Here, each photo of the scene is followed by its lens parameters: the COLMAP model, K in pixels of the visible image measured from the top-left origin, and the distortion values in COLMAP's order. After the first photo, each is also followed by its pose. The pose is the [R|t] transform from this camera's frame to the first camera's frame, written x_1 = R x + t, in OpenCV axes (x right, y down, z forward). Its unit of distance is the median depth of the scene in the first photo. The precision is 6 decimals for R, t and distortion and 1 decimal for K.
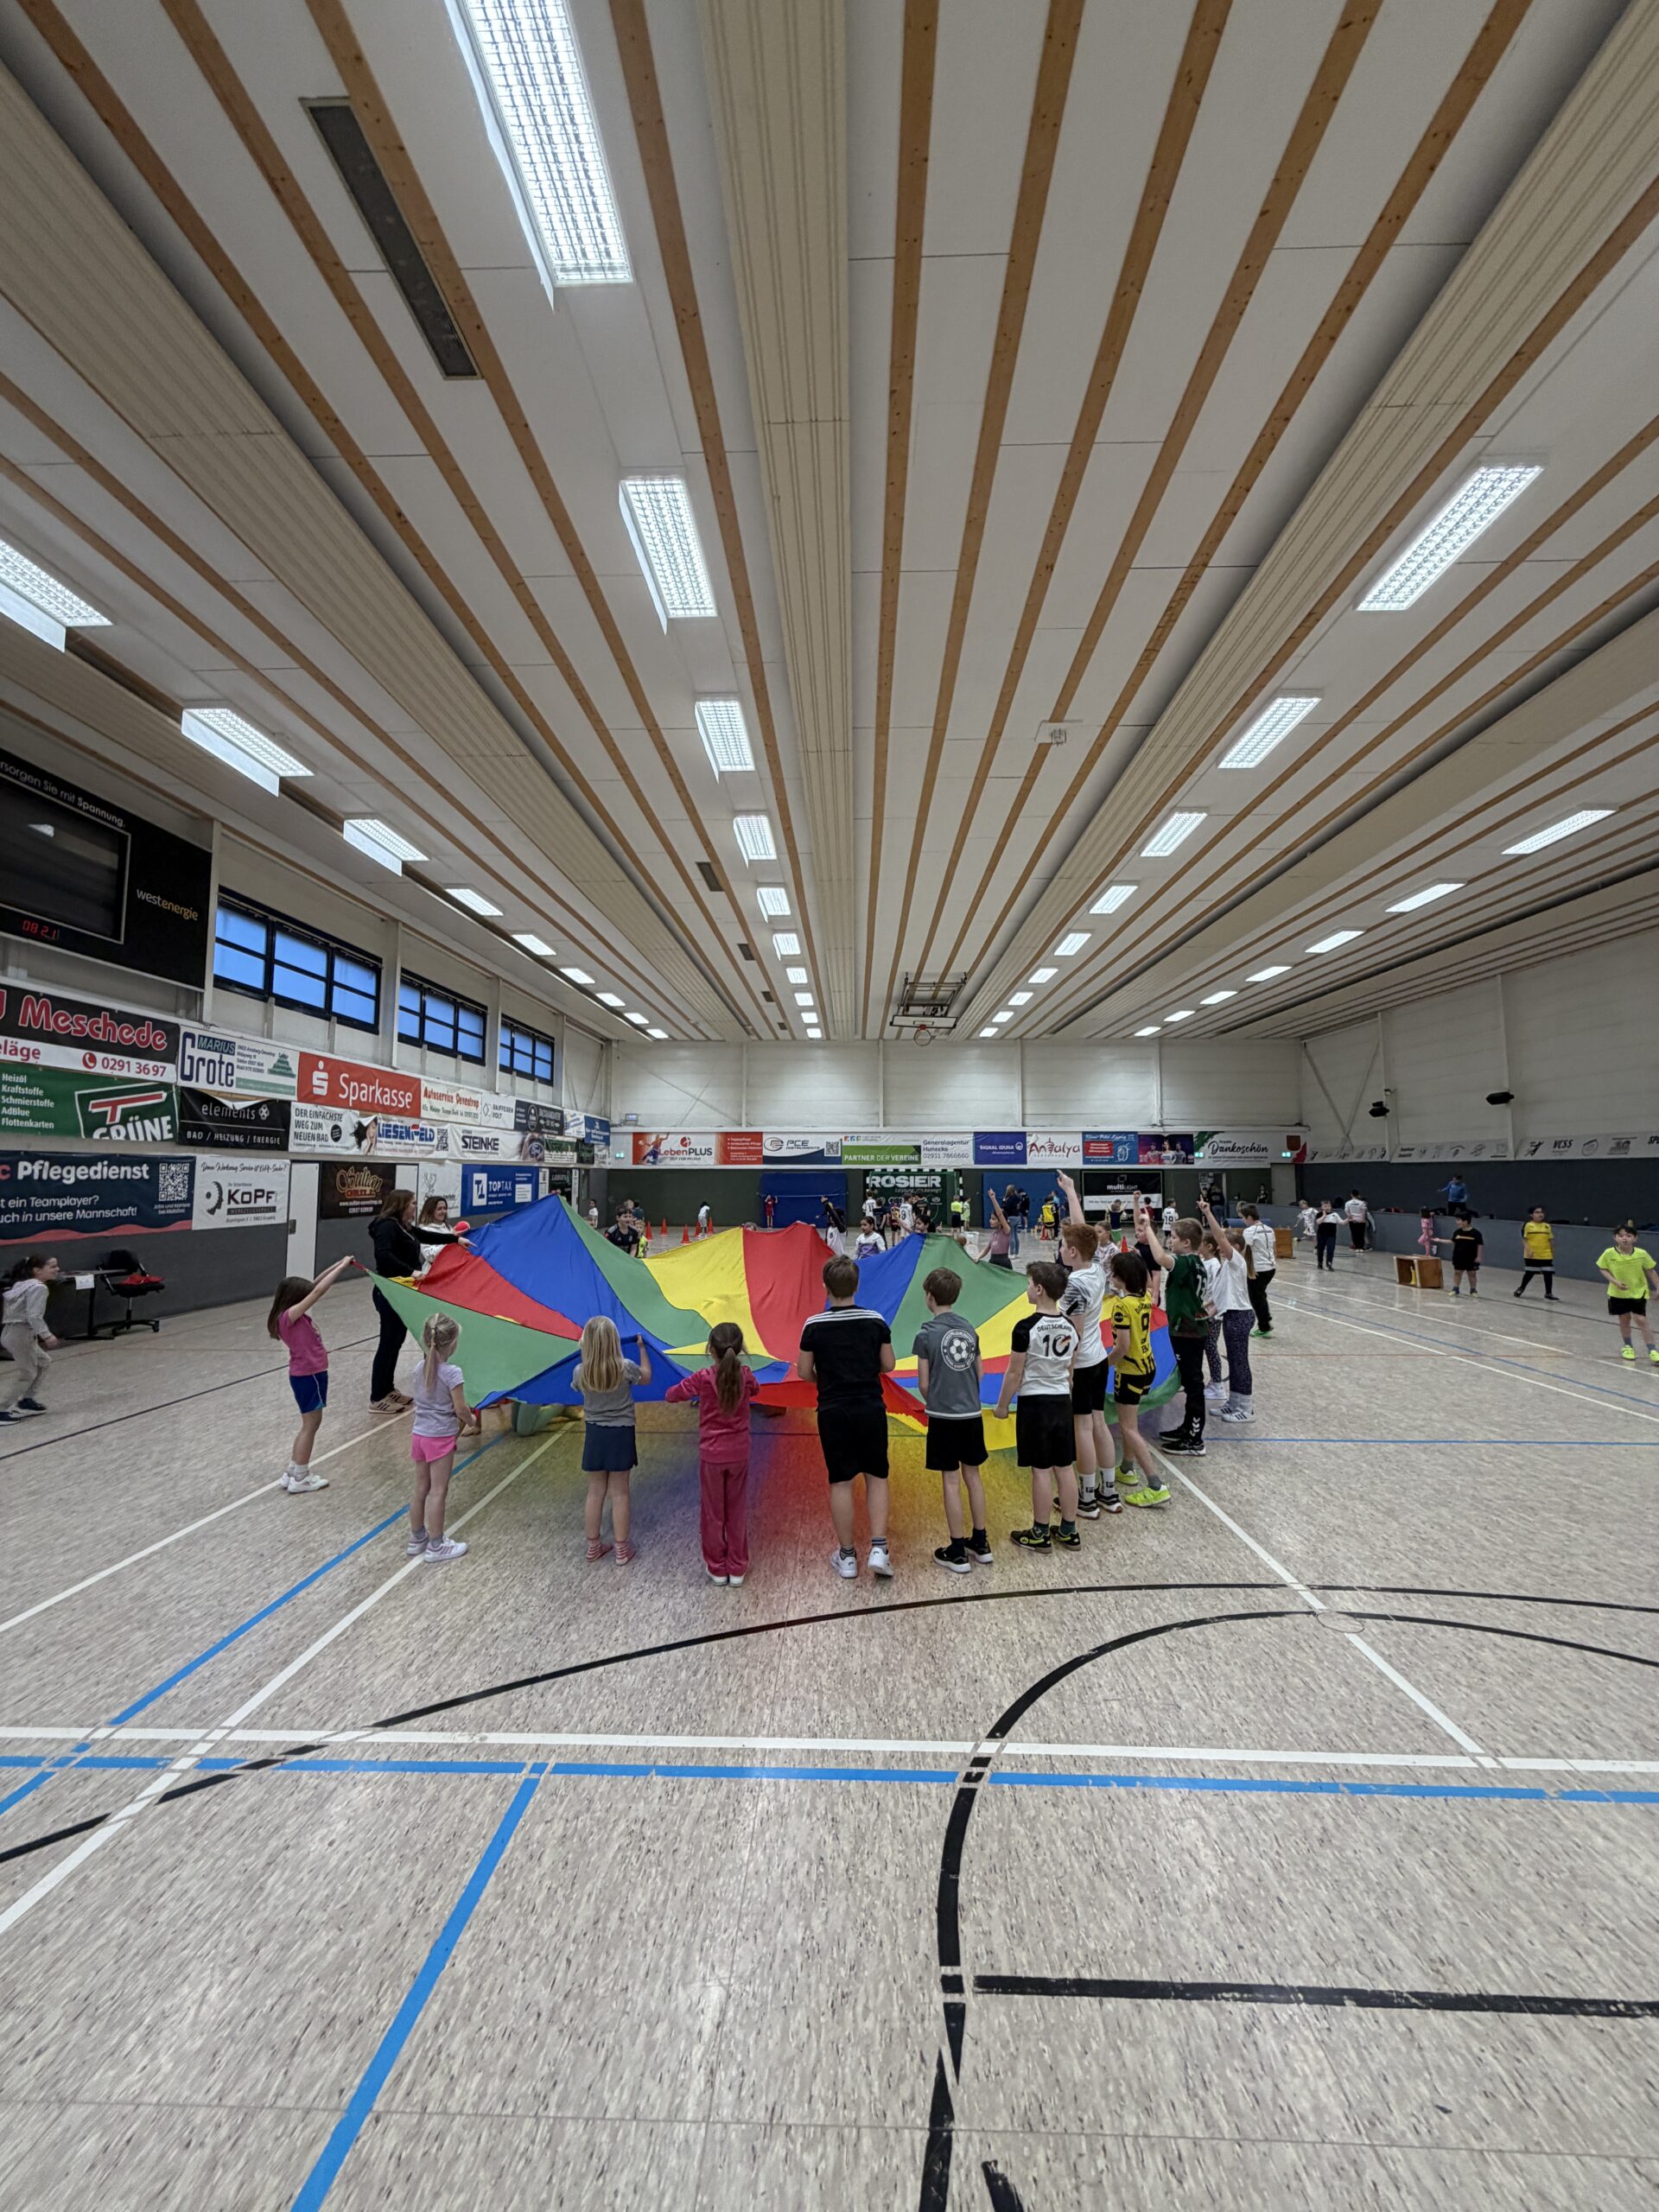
lens RADIAL K [[883.0, 0, 833.1], [0, 883.0, 1099.5], [0, 0, 1]] dist [-0.002054, 0.001425]
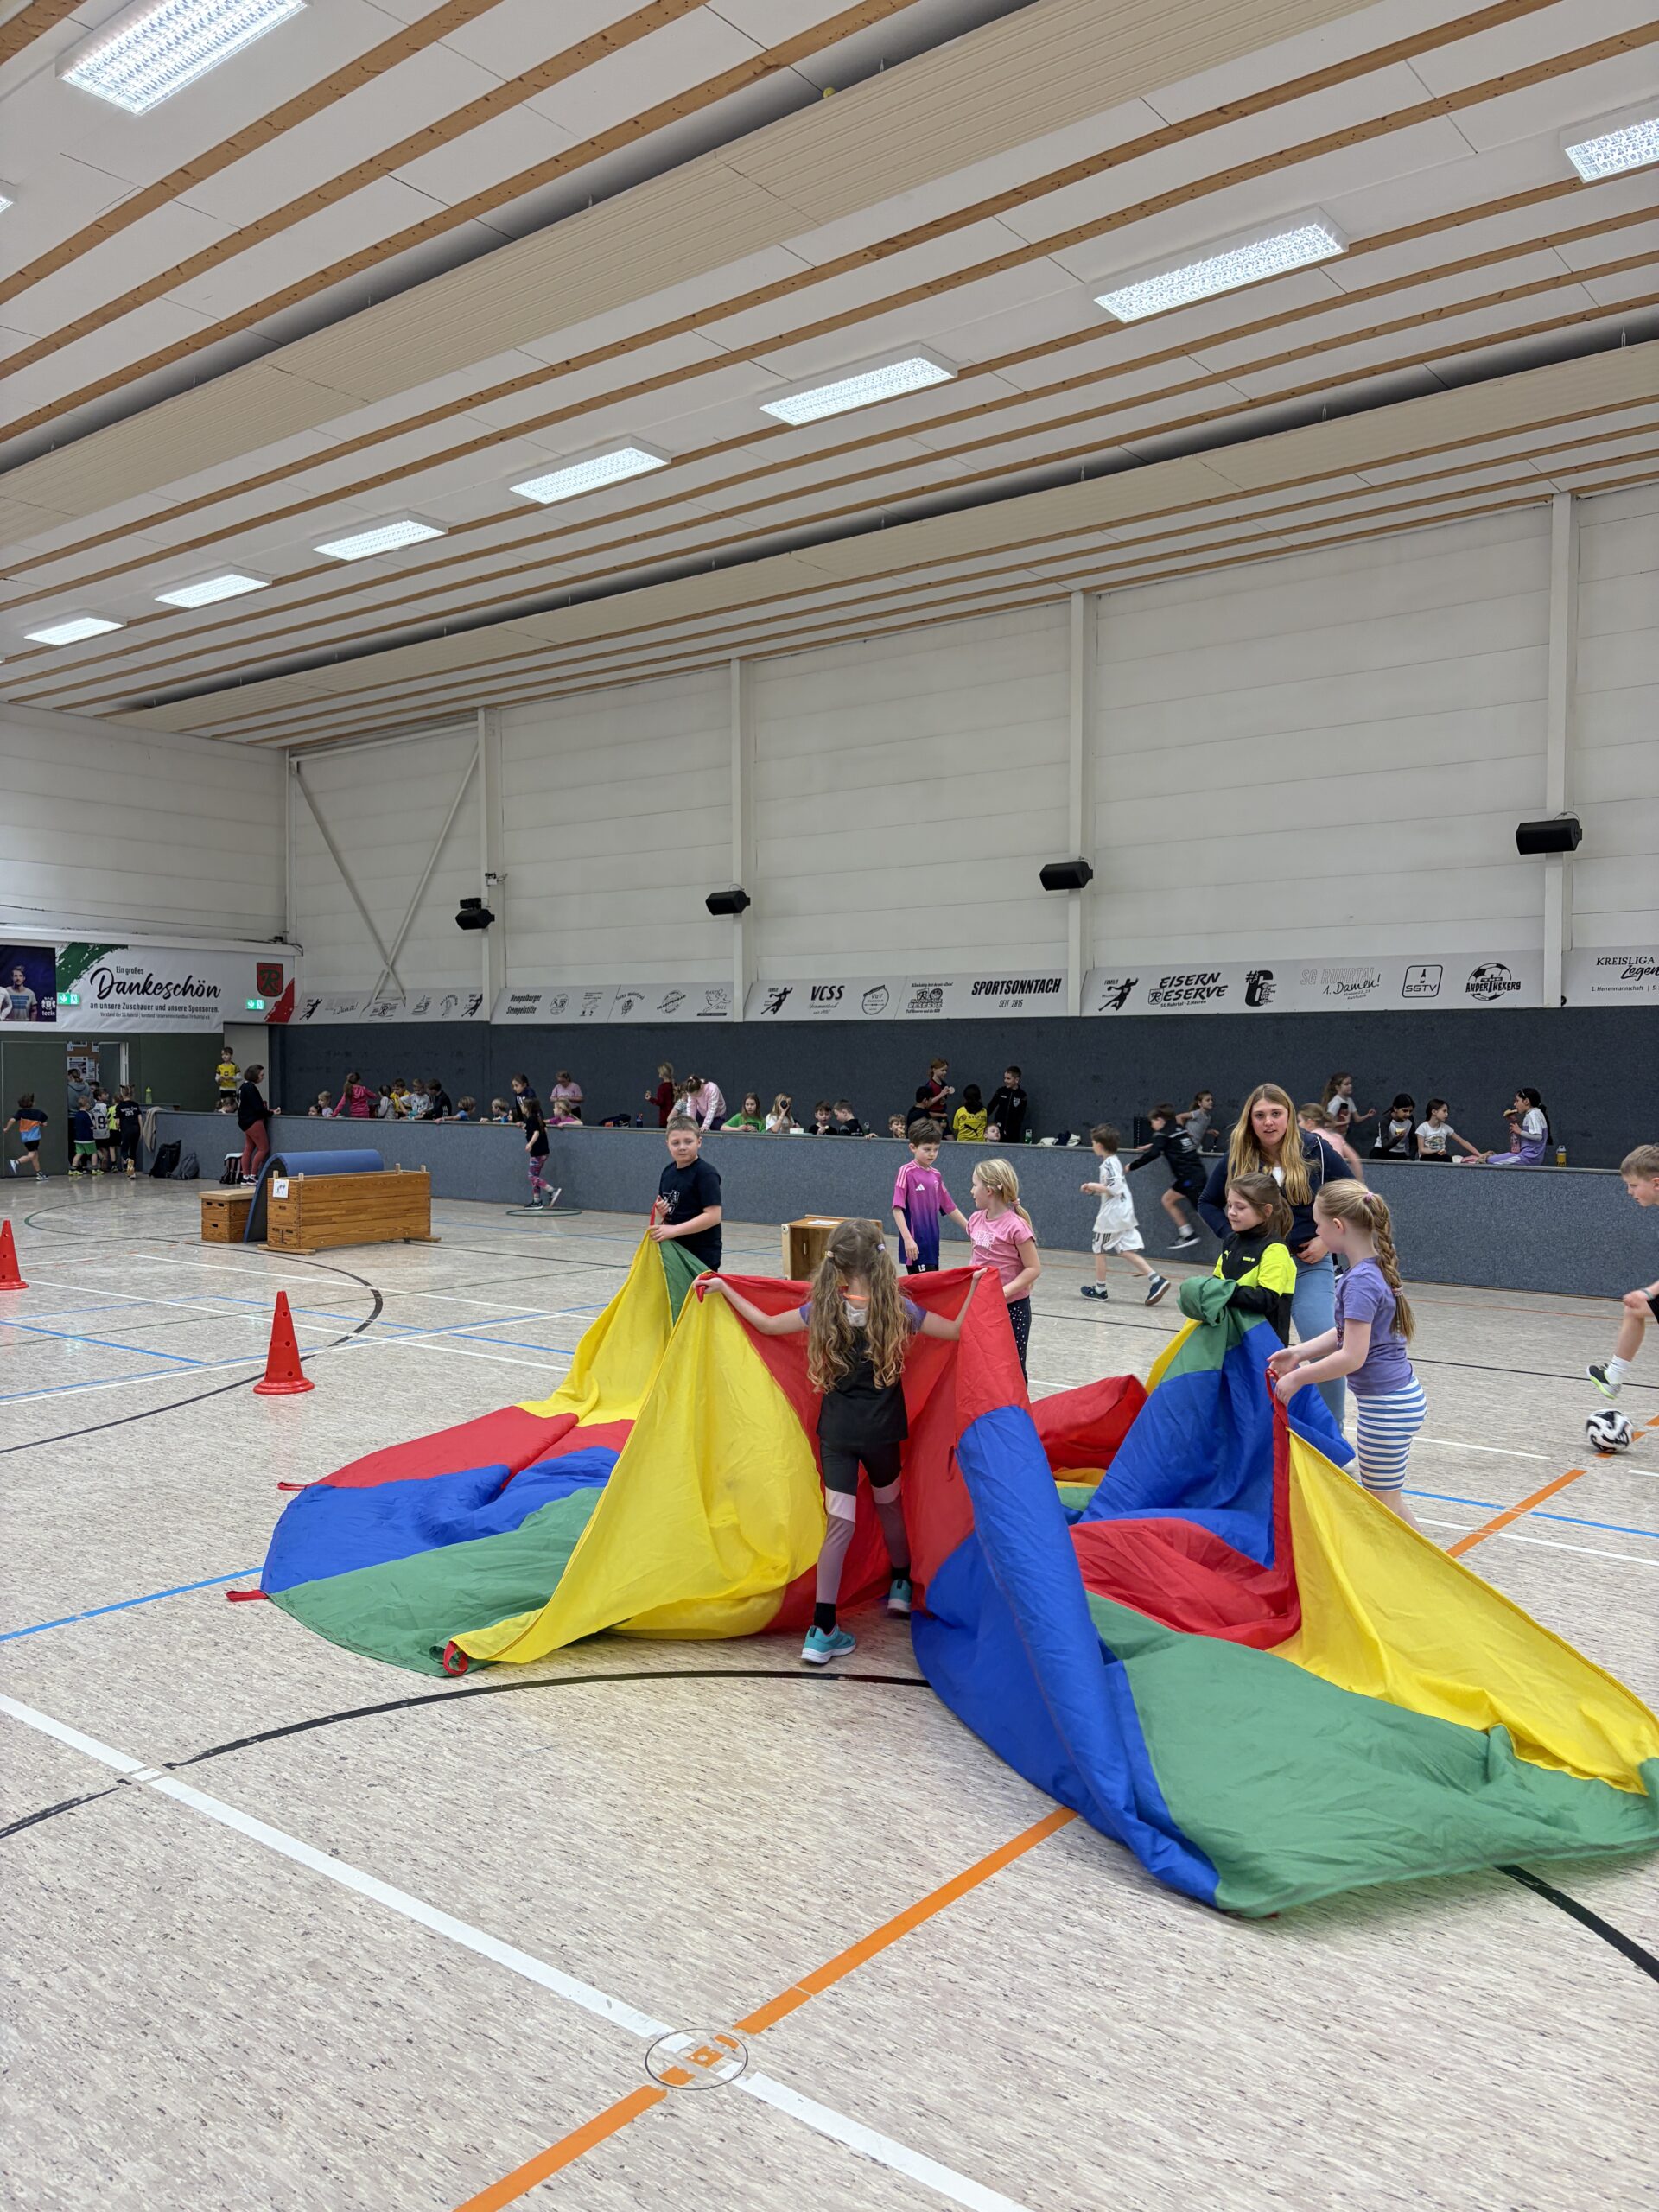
lens RADIAL K [[1668.9, 0, 843.5], [0, 1668.9, 1139.7], [0, 0, 1]] dist [0.061840, -0.066540]
pose [[0.605691, -0.040010, 0.794693, 0.011091], [-0.069920, 0.992195, 0.103244, 0.044686], [-0.792622, -0.118099, 0.598166, 0.488472]]
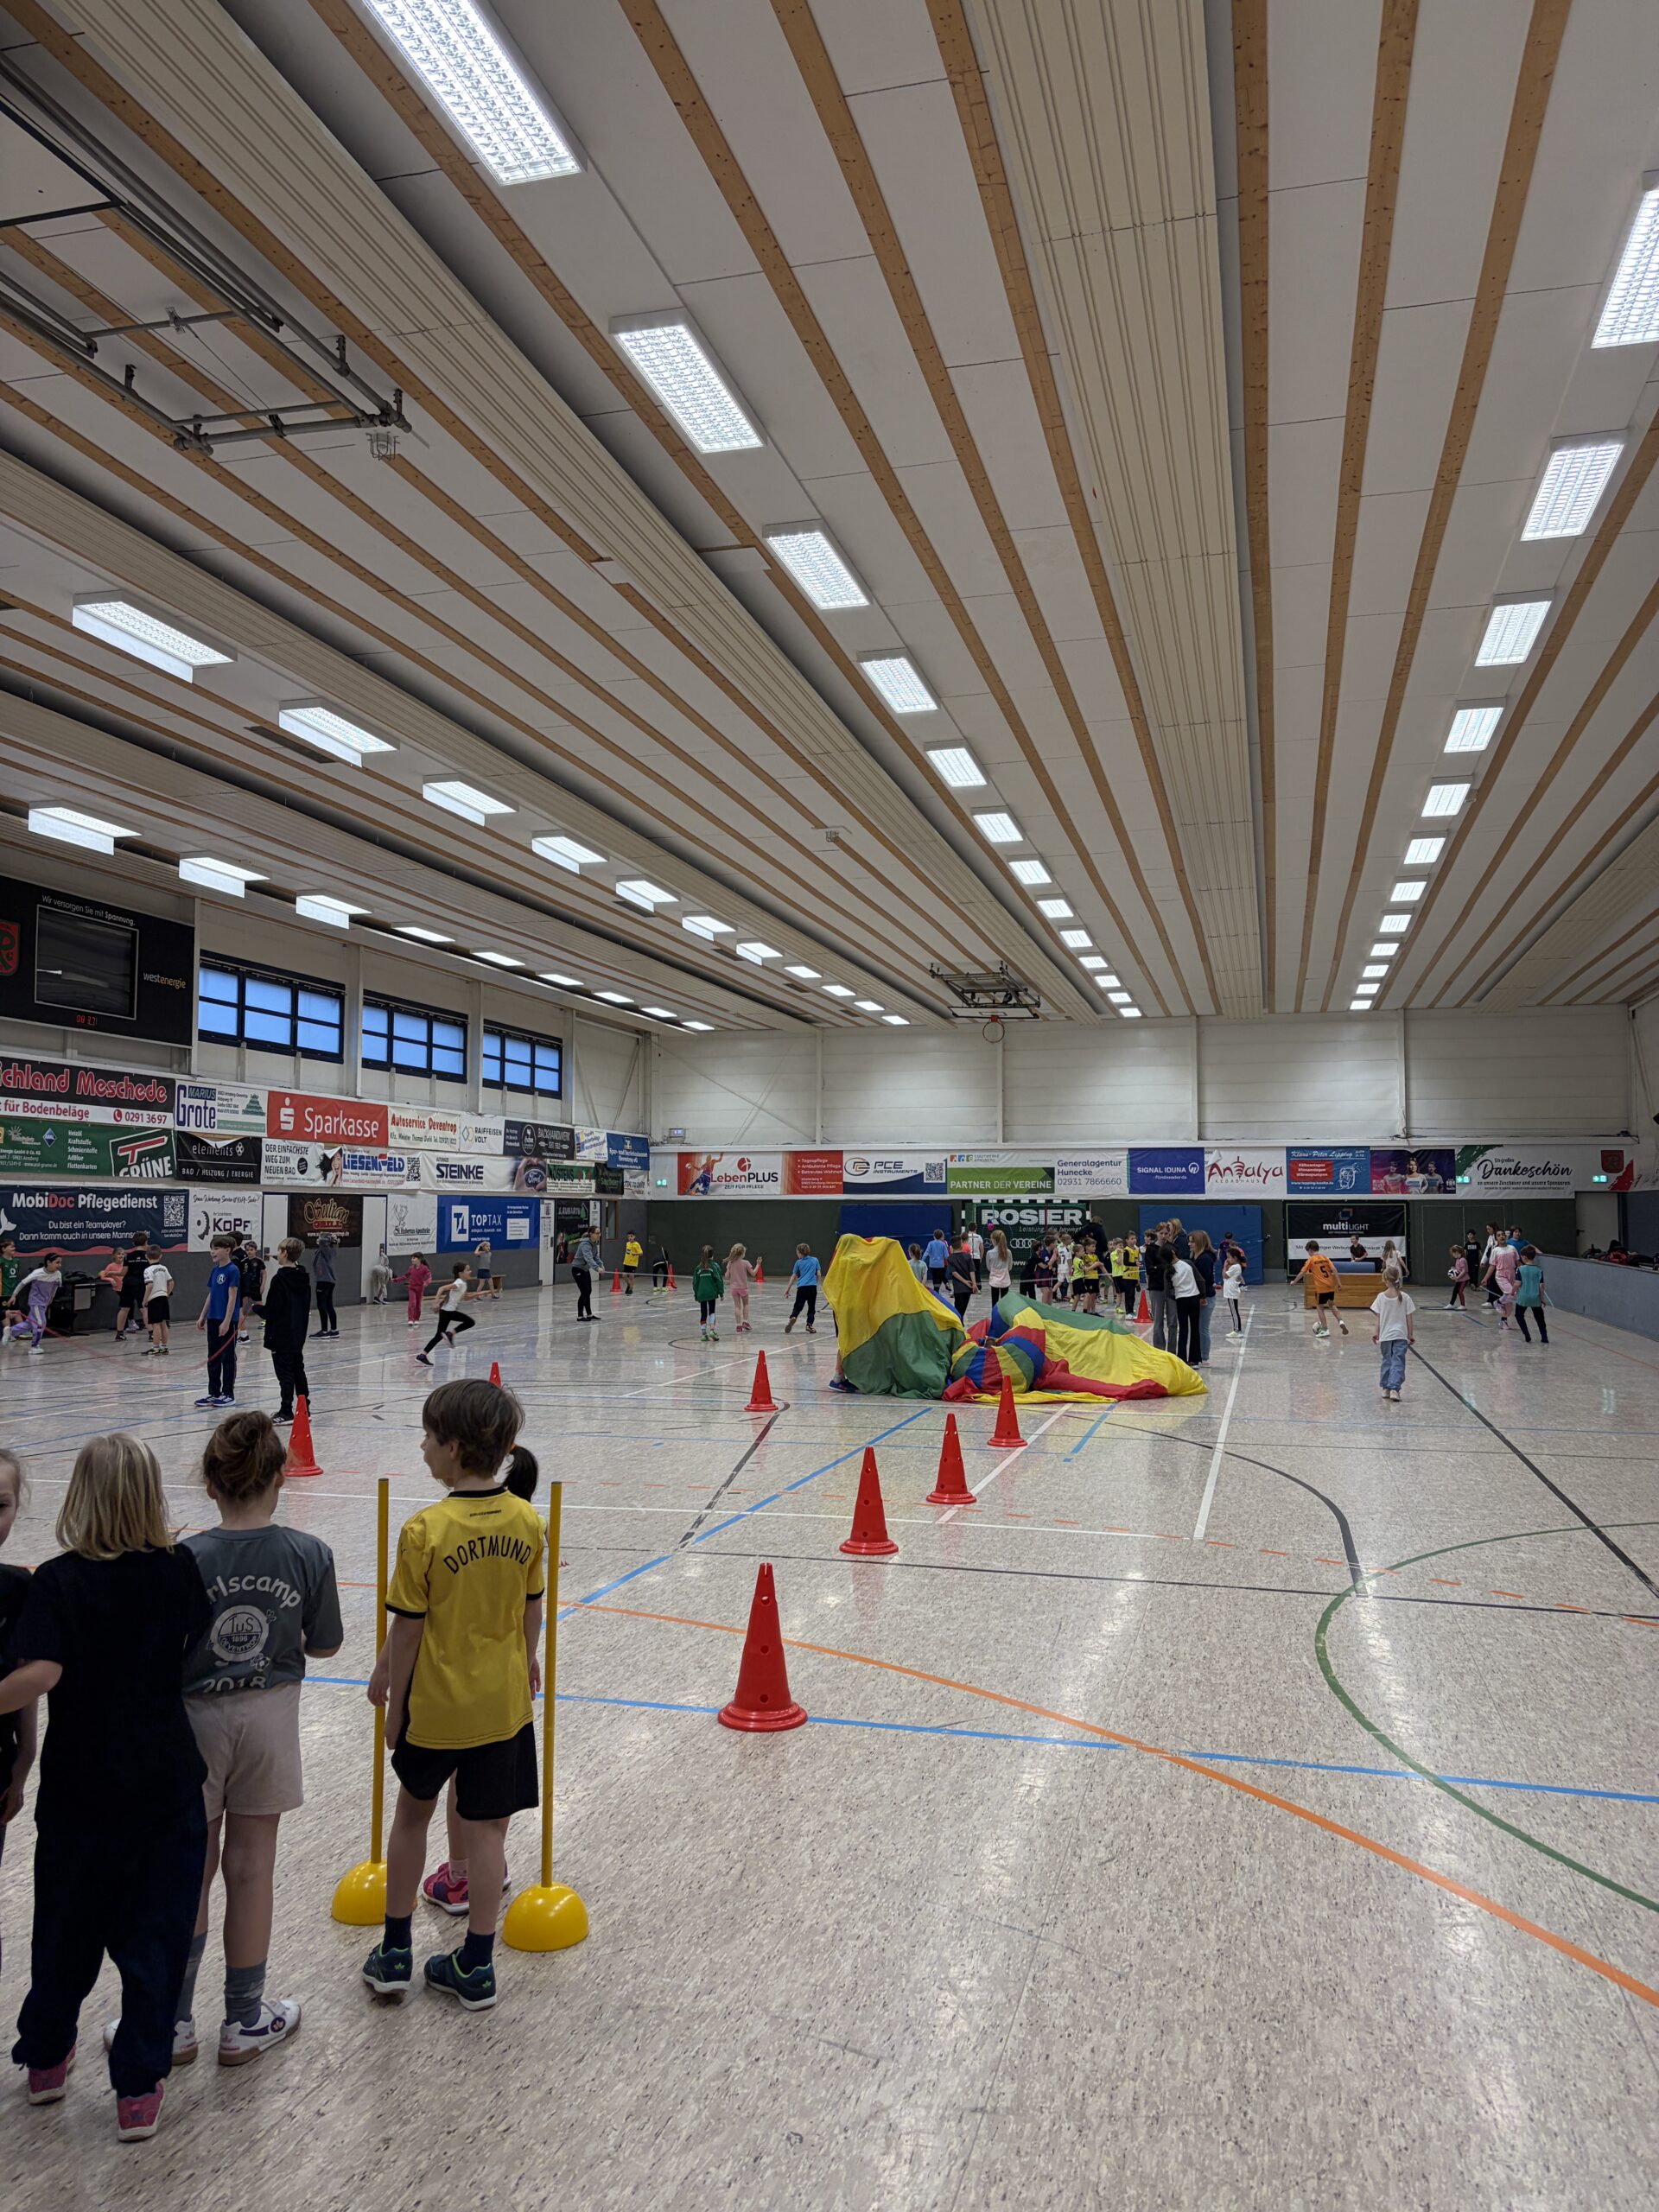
lens RADIAL K [[1668.9, 0, 818.1], [0, 1668.9, 1086.2], [0, 0, 1]] dist [0.061840, -0.066540]
pose [[0.970761, -0.018611, -0.239325, 0.505161], [0.020524, 0.999774, 0.005504, -0.054439], [0.239169, -0.010255, 0.970924, -0.779680]]
